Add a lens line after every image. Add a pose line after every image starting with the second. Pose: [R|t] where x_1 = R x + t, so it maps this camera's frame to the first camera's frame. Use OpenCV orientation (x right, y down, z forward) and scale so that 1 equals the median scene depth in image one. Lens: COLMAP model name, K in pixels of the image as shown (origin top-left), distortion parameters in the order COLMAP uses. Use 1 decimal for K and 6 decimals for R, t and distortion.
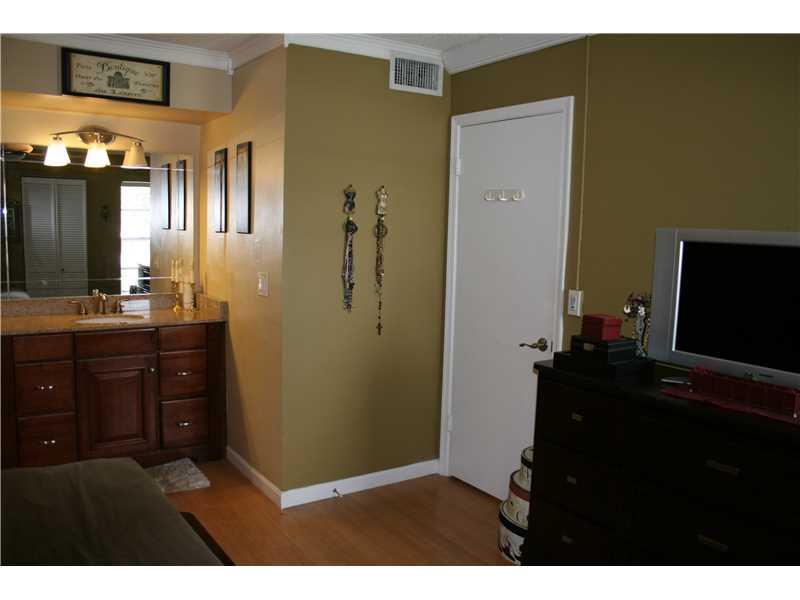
lens RADIAL K [[677.5, 0, 416.6], [0, 677.5, 300.3], [0, 0, 1]] dist [-0.146464, 0.122185]
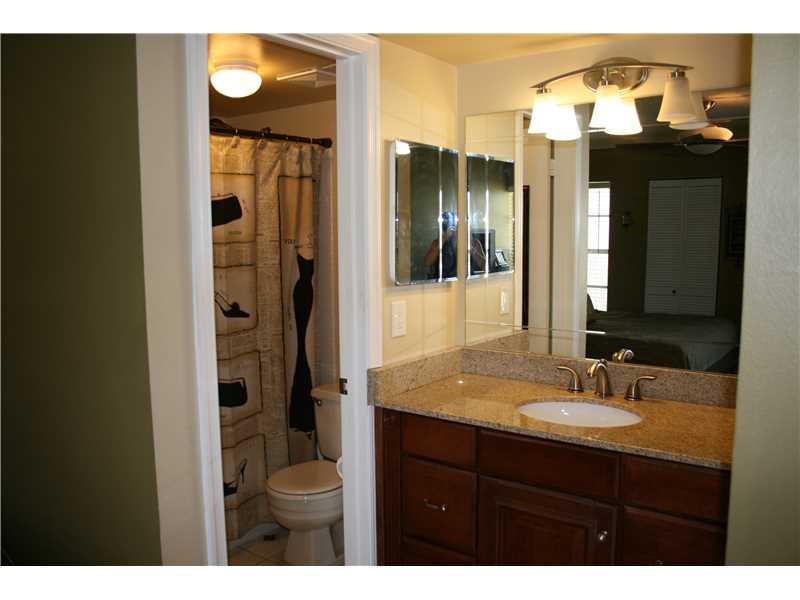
lens RADIAL K [[677.5, 0, 416.6], [0, 677.5, 300.3], [0, 0, 1]] dist [-0.146464, 0.122185]
pose [[0.345983, 0.072482, -0.935437, -0.010223], [-0.088953, 0.995055, 0.044201, -0.081078], [0.934014, 0.067917, 0.350720, 0.748195]]
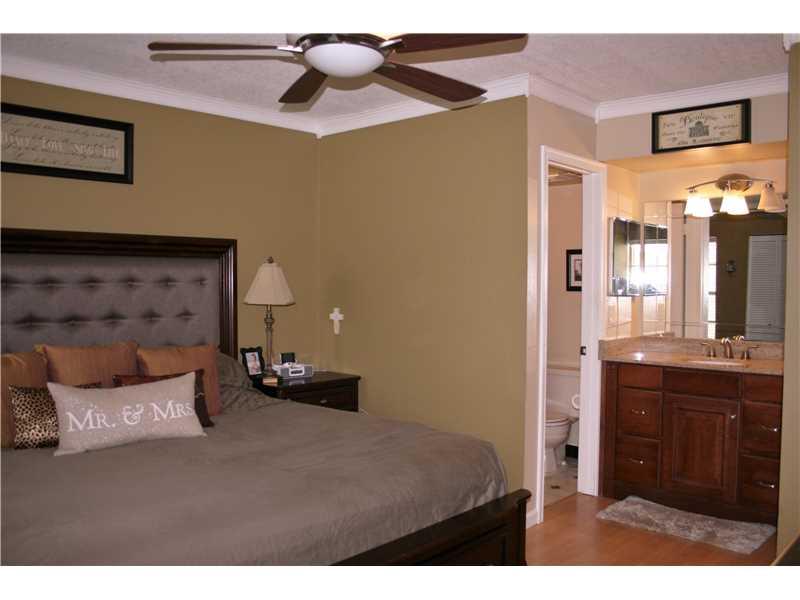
lens RADIAL K [[677.5, 0, 416.6], [0, 677.5, 300.3], [0, 0, 1]] dist [-0.146464, 0.122185]
pose [[0.221341, 0.005688, -0.975180, 0.462297], [-0.105959, 0.994203, -0.018251, 0.002634], [0.969423, 0.107369, 0.220660, 0.351725]]
